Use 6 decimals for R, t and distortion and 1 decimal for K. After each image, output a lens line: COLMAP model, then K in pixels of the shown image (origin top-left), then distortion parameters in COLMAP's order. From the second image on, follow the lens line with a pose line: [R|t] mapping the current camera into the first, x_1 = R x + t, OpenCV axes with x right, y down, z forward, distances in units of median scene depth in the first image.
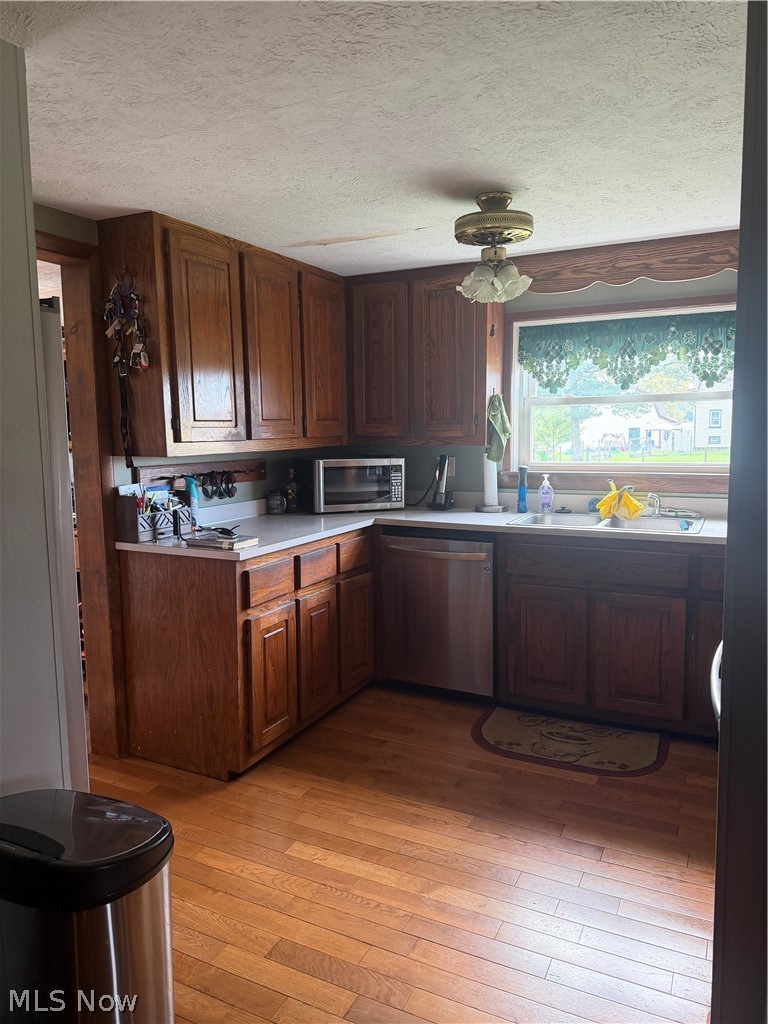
lens RADIAL K [[732.5, 0, 383.5], [0, 732.5, 521.2], [0, 0, 1]] dist [0.083266, -0.084699]
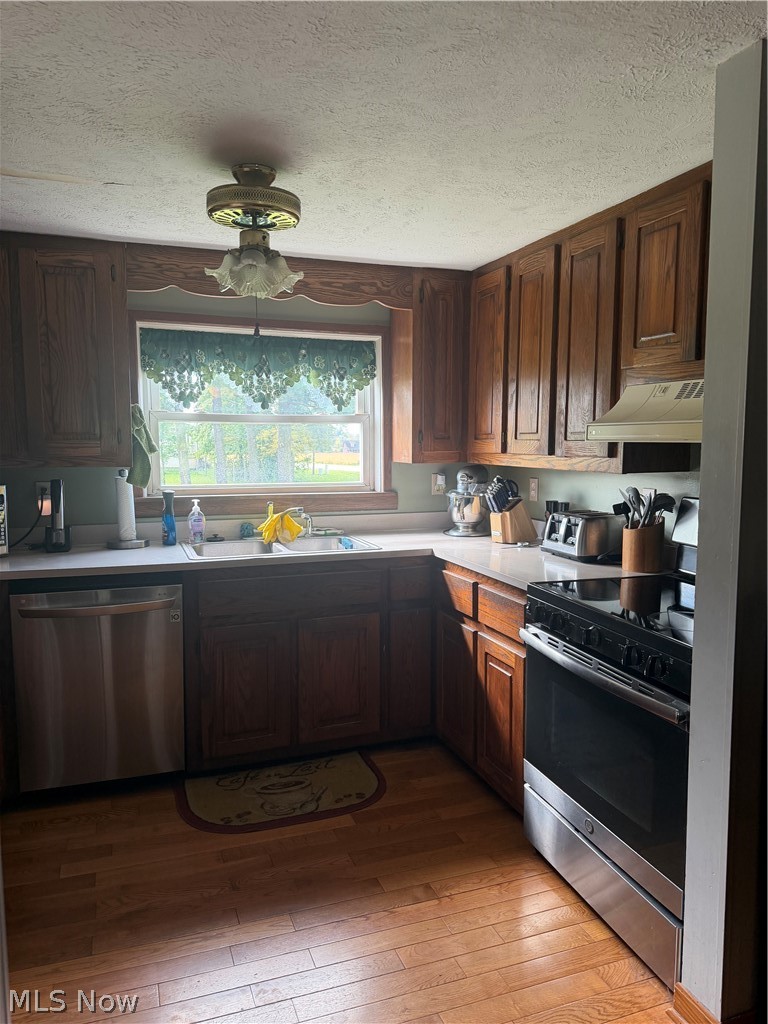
lens RADIAL K [[732.5, 0, 389.0], [0, 732.5, 520.9], [0, 0, 1]] dist [0.083266, -0.084699]
pose [[0.687690, -0.061696, 0.723378, -0.266127], [0.085672, 0.996317, 0.003529, -0.021518], [-0.720932, 0.059546, 0.690443, 0.231266]]
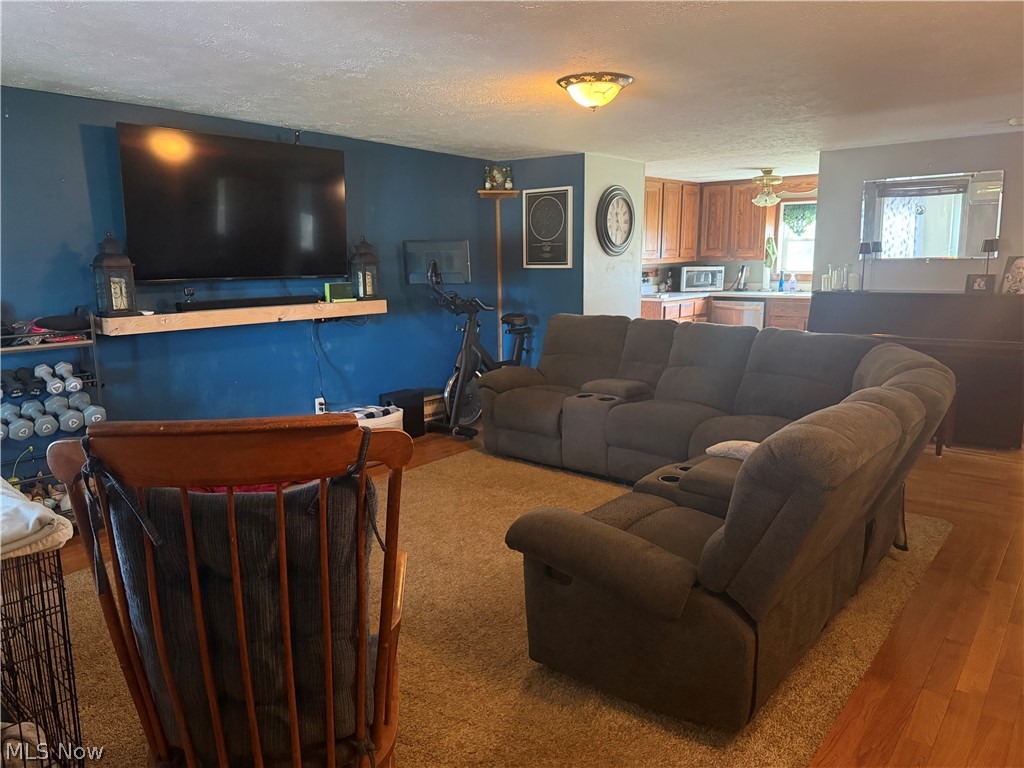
lens RADIAL K [[732.5, 0, 512.4], [0, 732.5, 377.0], [0, 0, 1]] dist [0.083266, -0.084699]
pose [[0.977423, 0.036901, -0.208043, -0.124155], [-0.028285, 0.998620, 0.044242, 0.169143], [0.209388, -0.037359, 0.977119, -1.340856]]
